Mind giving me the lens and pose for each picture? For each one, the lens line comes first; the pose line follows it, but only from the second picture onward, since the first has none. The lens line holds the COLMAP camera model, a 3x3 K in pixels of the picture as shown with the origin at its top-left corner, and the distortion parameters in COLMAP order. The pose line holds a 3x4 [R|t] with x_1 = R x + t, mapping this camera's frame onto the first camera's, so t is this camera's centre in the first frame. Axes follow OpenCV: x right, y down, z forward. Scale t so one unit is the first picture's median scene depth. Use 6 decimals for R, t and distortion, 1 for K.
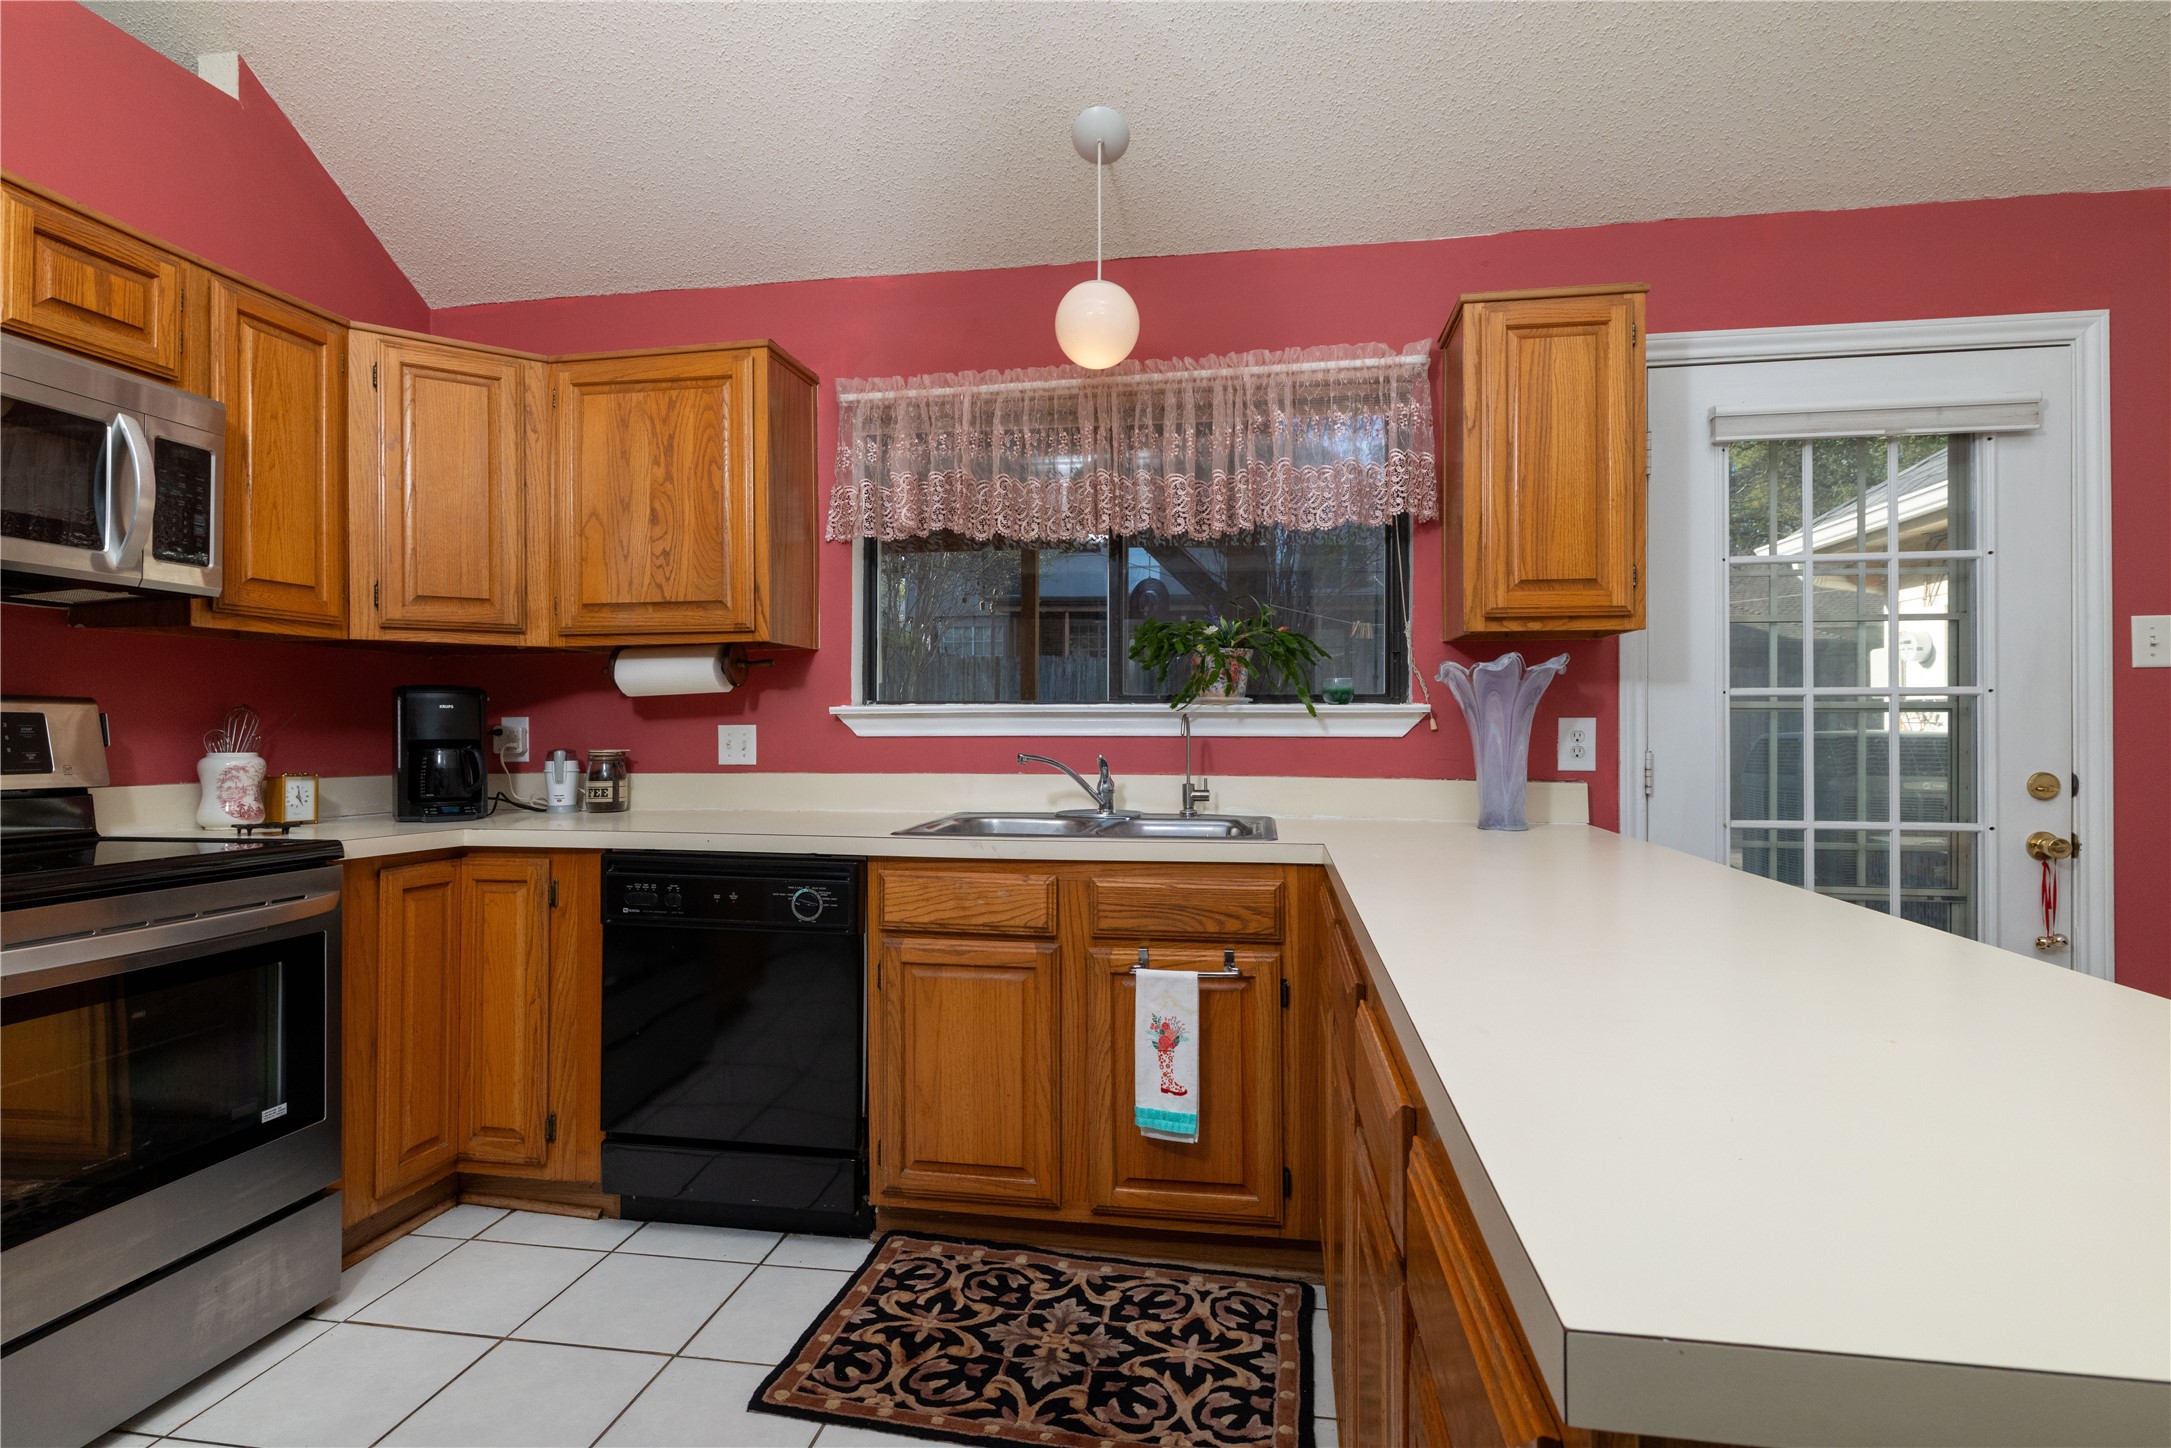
lens RADIAL K [[1089.0, 0, 1082.5], [0, 1089.0, 731.6], [0, 0, 1]] dist [0.001334, 0.000008]
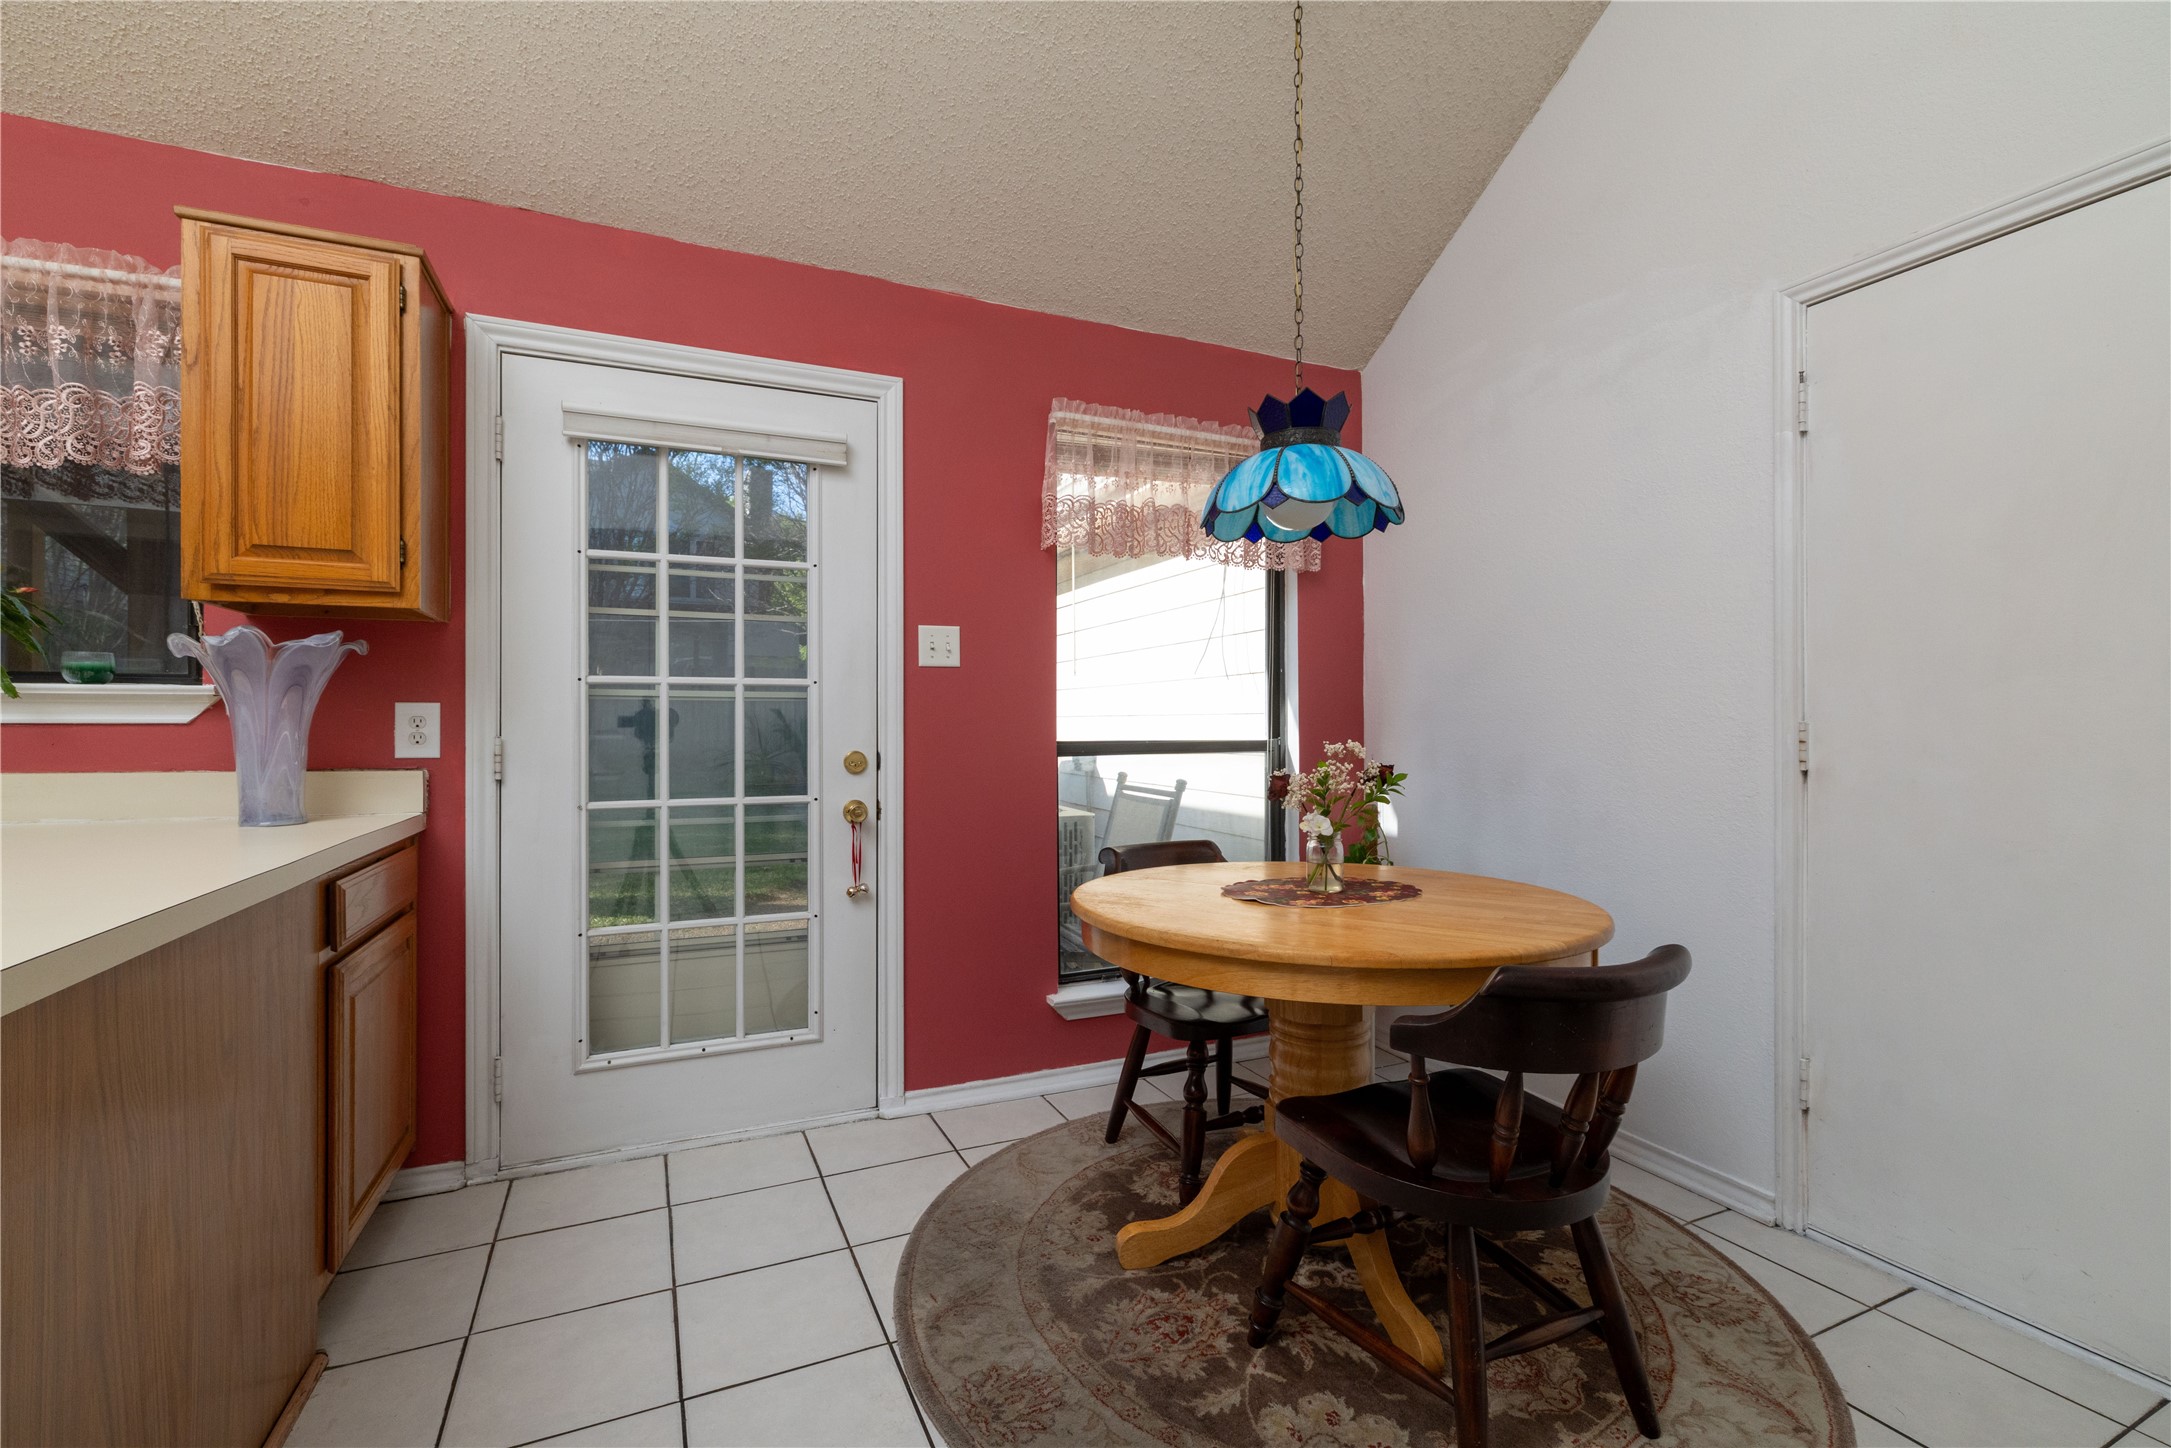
lens RADIAL K [[943.1, 0, 1079.9], [0, 943.1, 718.7], [0, 0, 1]] dist [-0.002832, -0.000616]
pose [[0.832580, -0.000200, 0.553904, 0.503851], [0.003105, 0.999986, -0.004308, 0.006862], [-0.553896, 0.005307, 0.832569, -0.007036]]
